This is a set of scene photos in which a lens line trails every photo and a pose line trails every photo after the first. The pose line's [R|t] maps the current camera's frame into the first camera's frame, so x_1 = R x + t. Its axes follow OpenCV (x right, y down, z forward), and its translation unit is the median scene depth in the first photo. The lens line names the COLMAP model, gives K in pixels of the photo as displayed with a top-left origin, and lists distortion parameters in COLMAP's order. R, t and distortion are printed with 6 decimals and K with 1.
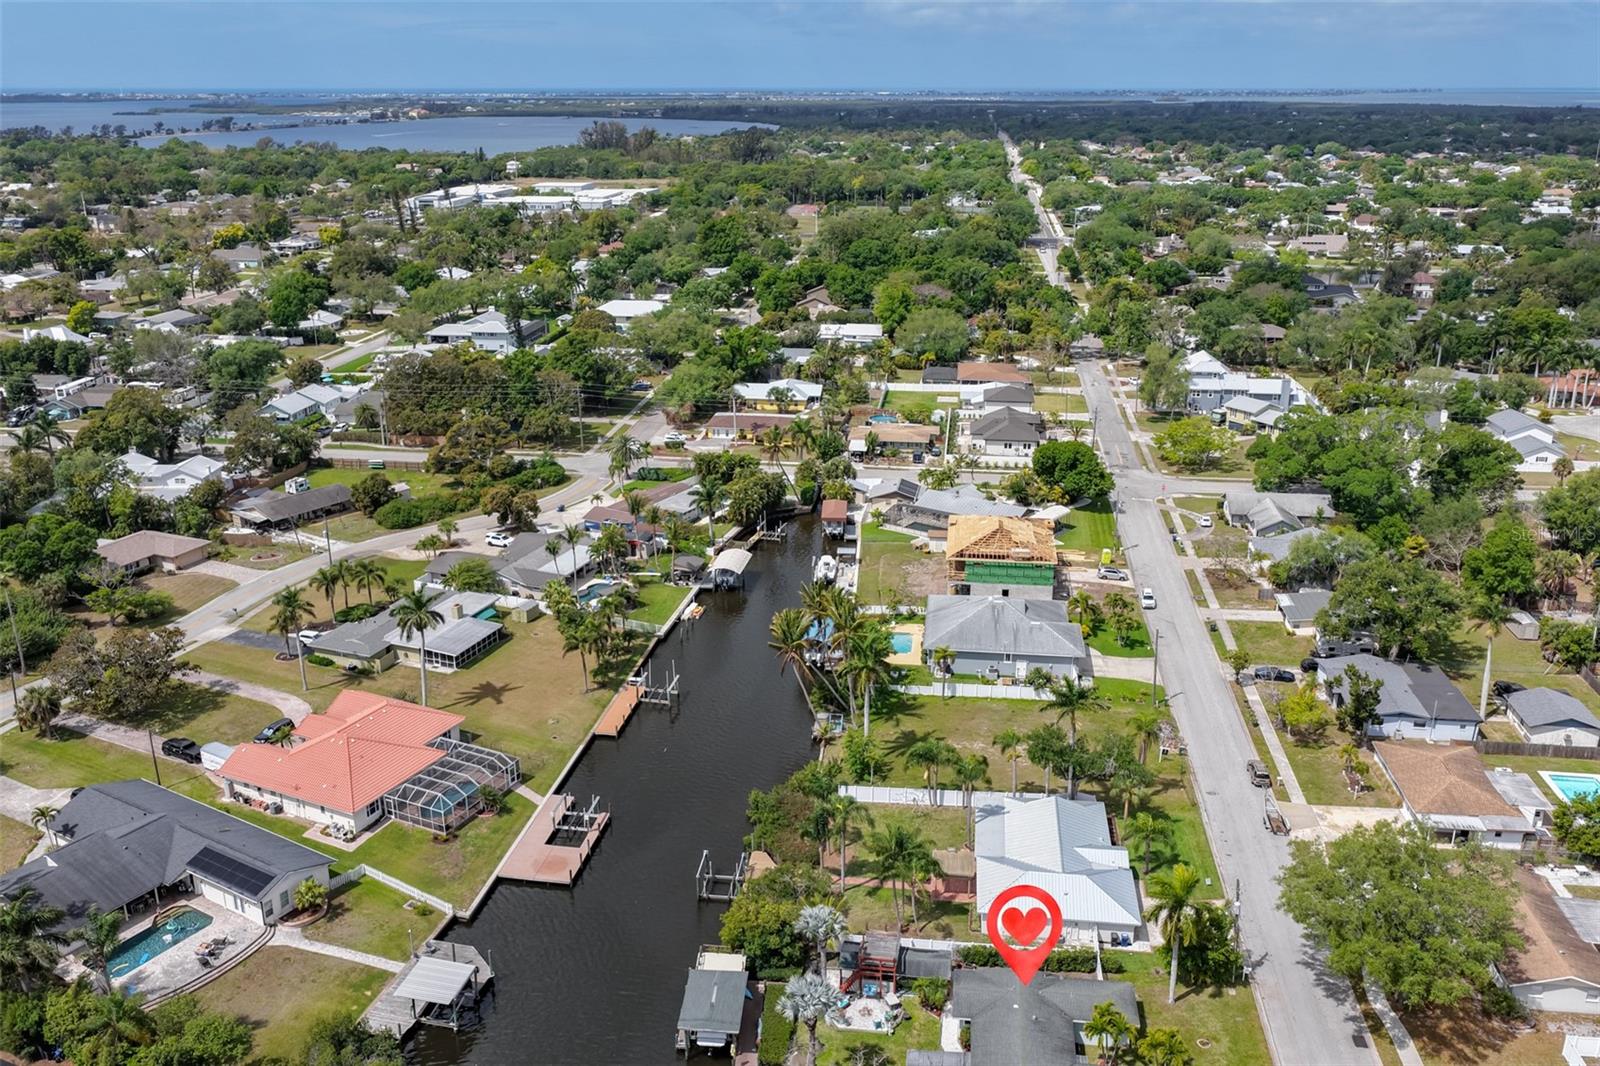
lens RADIAL K [[1325.6, 0, 800.0], [0, 1325.6, 533.0], [0, 0, 1]] dist [-0.017746, 0.038625]
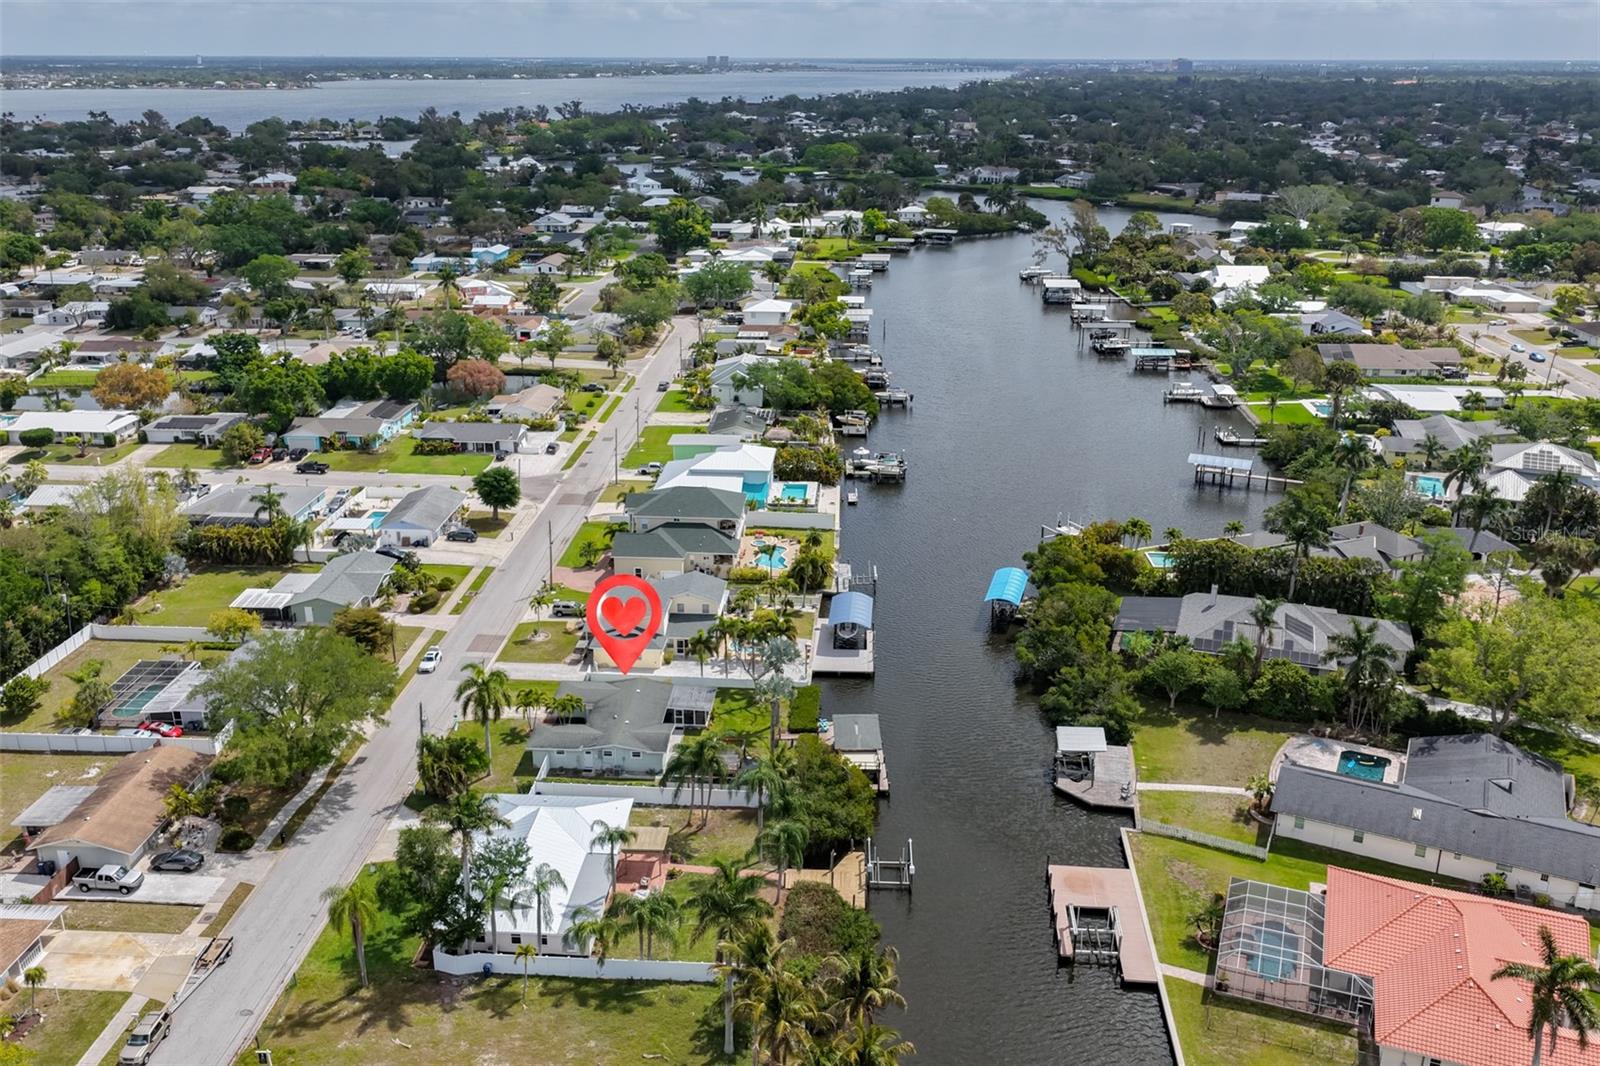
lens RADIAL K [[1325.6, 0, 800.0], [0, 1325.6, 533.0], [0, 0, 1]] dist [-0.017746, 0.038625]
pose [[-0.997282, 0.023629, -0.069792, 0.038571], [-0.025024, 0.782284, 0.622420, -0.303500], [0.069304, 0.622474, -0.779566, 0.944146]]
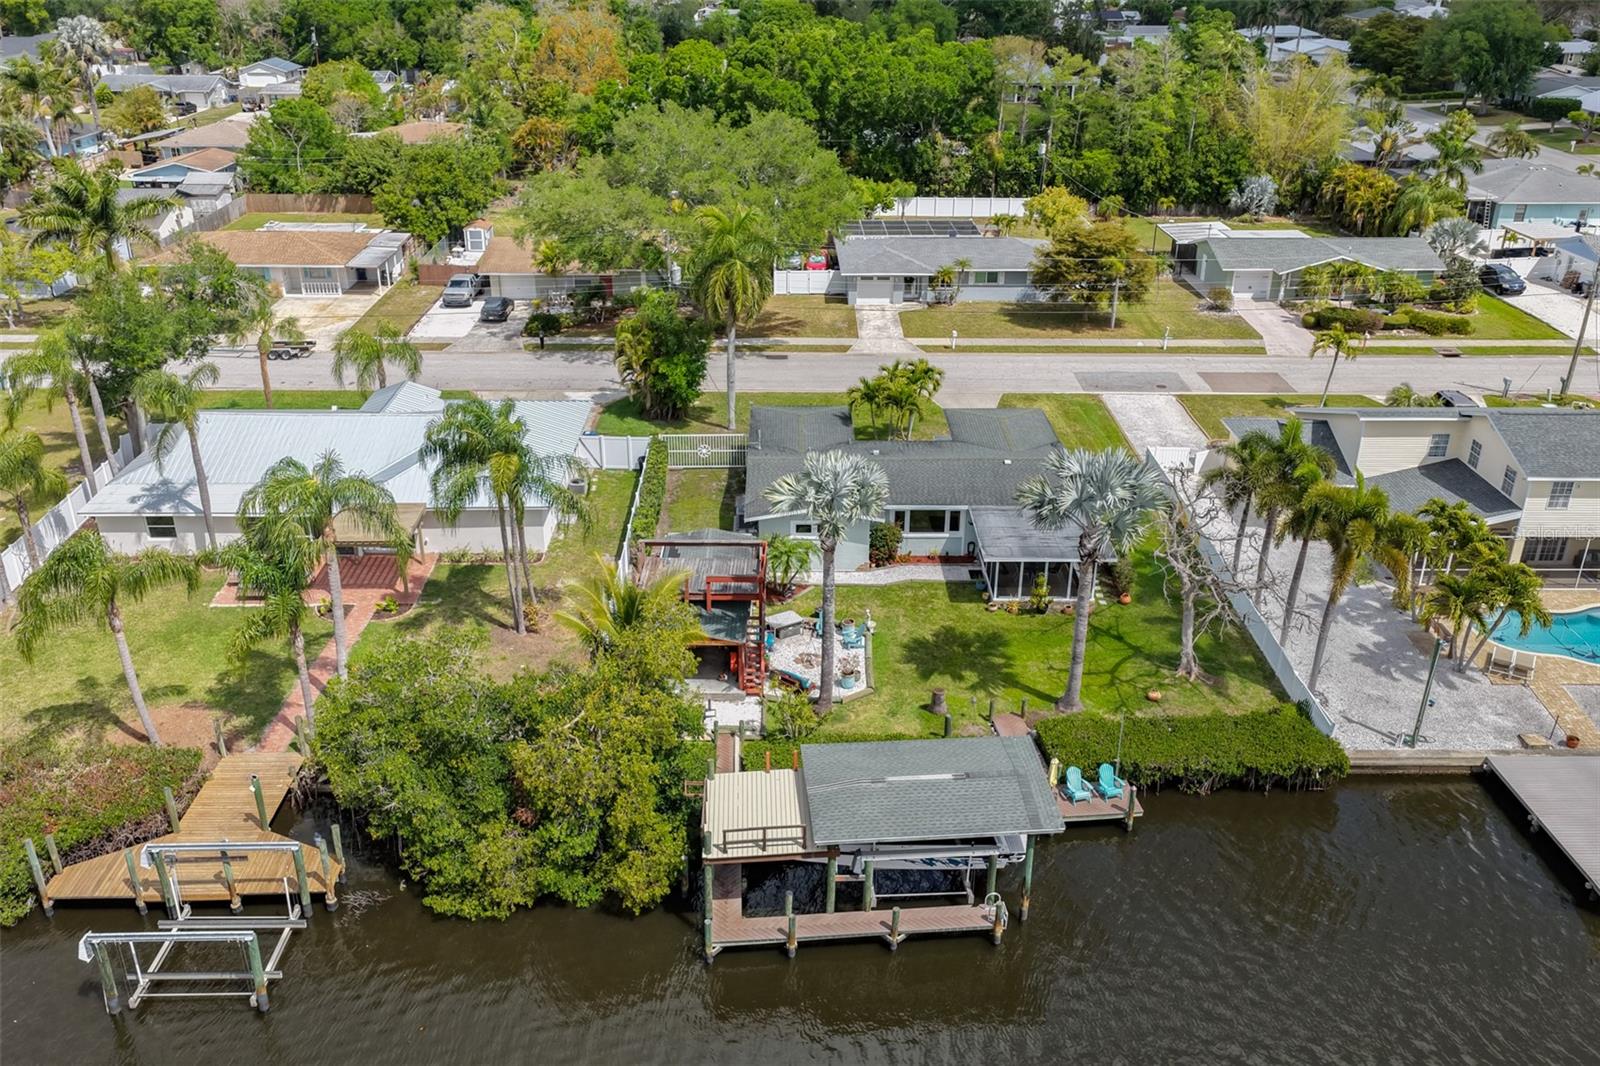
lens RADIAL K [[1325.6, 0, 800.0], [0, 1325.6, 533.0], [0, 0, 1]] dist [-0.017746, 0.038625]
pose [[-0.142234, -0.414913, 0.898675, -0.182640], [0.312771, 0.842550, 0.438502, 0.058918], [-0.939119, 0.343450, 0.009934, 0.502570]]
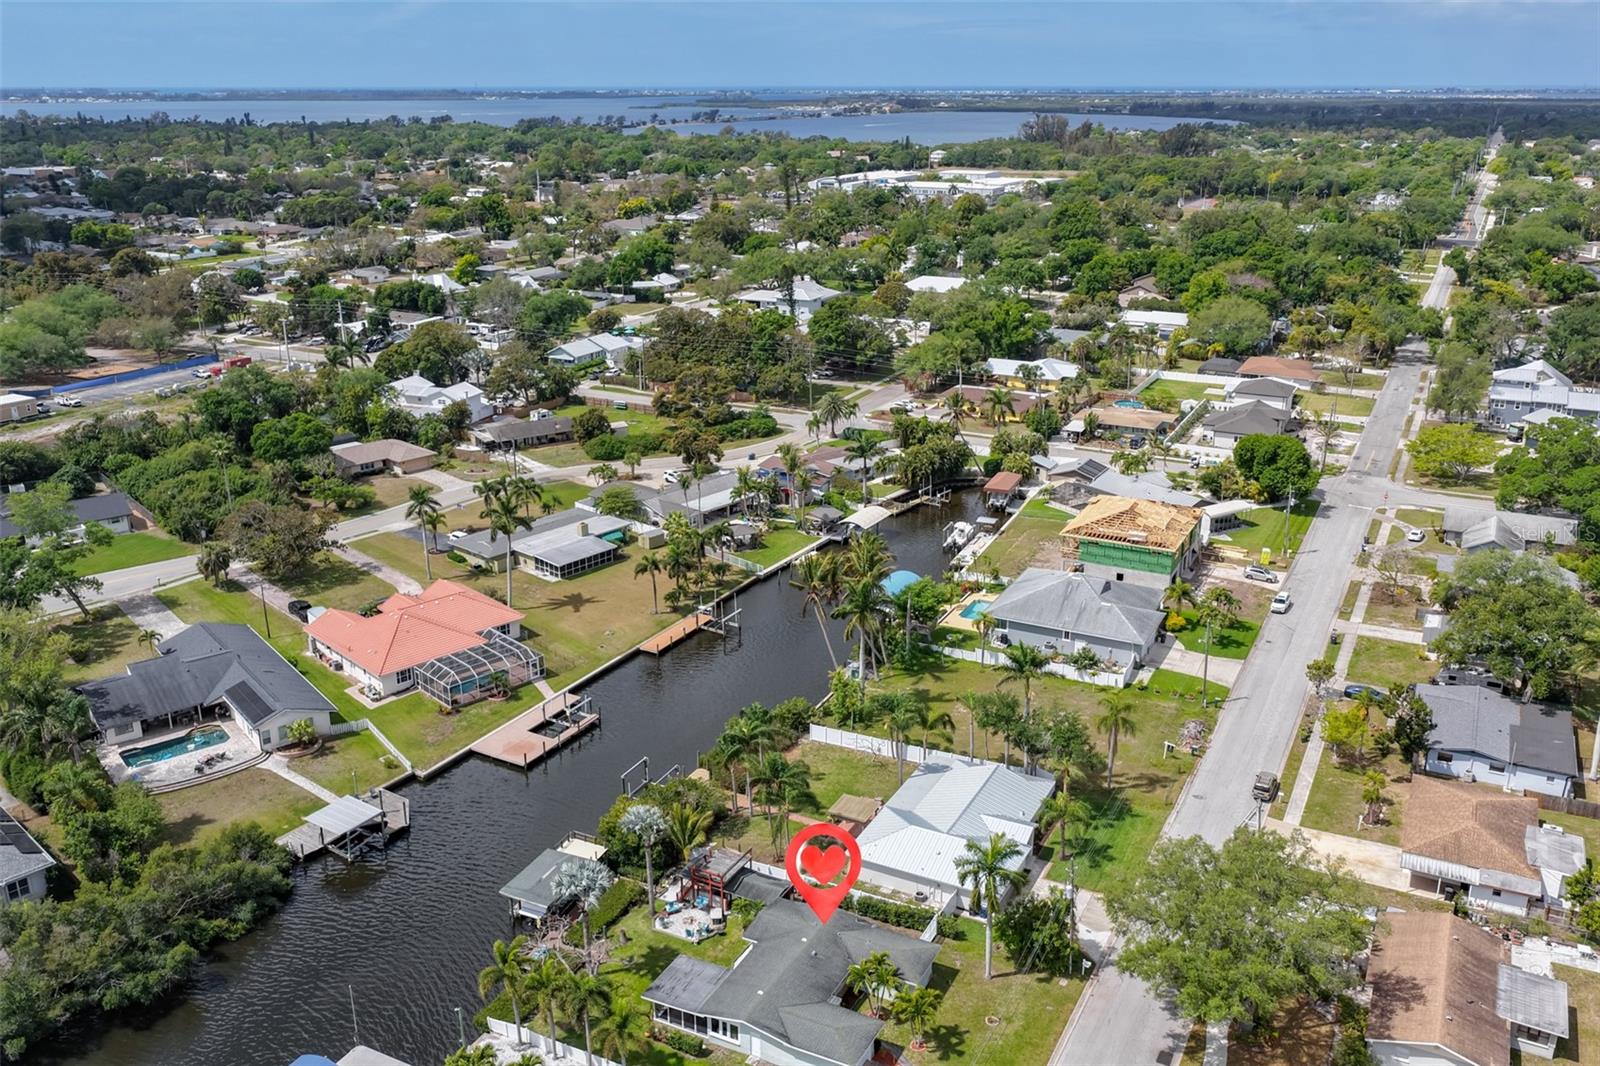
lens RADIAL K [[1325.6, 0, 800.0], [0, 1325.6, 533.0], [0, 0, 1]] dist [-0.017746, 0.038625]
pose [[0.940149, 0.109105, -0.322824, 0.218429], [-0.108706, 0.993886, 0.019323, 0.018553], [0.322959, 0.016927, 0.946262, 0.029330]]
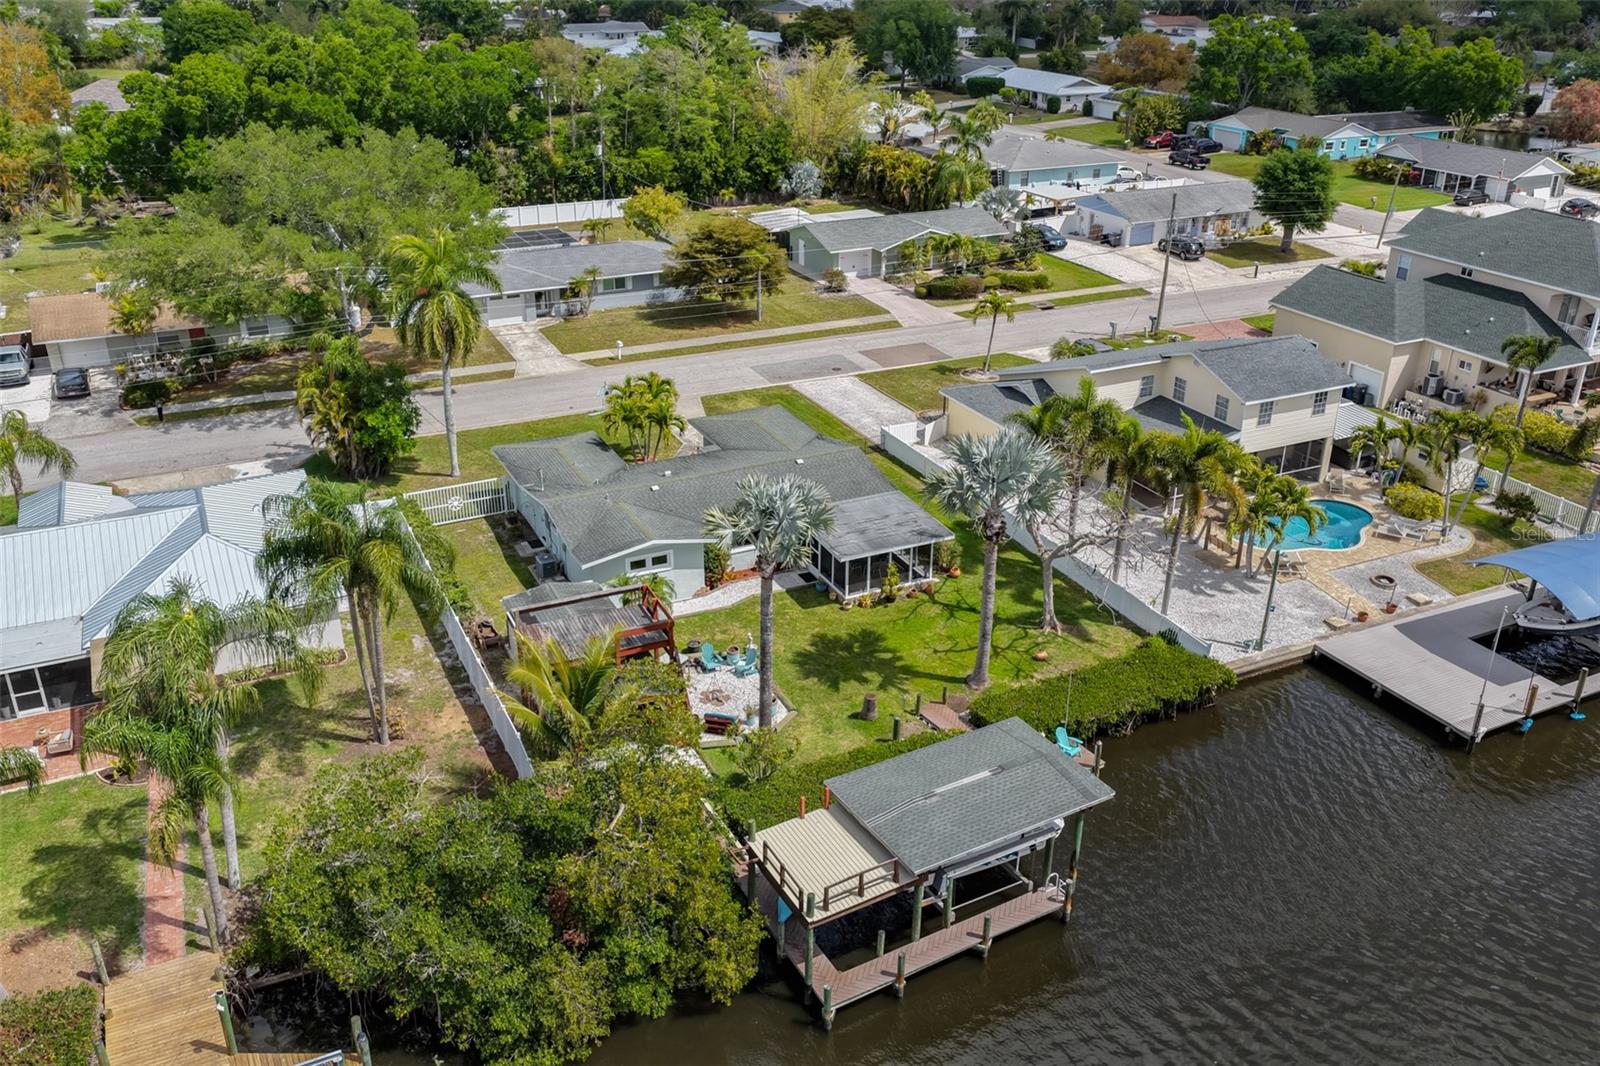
lens RADIAL K [[1325.6, 0, 800.0], [0, 1325.6, 533.0], [0, 0, 1]] dist [-0.017746, 0.038625]
pose [[-0.551865, -0.350195, 0.756841, -0.147293], [0.262562, 0.788435, 0.556265, 0.038380], [-0.791521, 0.505701, -0.343162, 0.564399]]
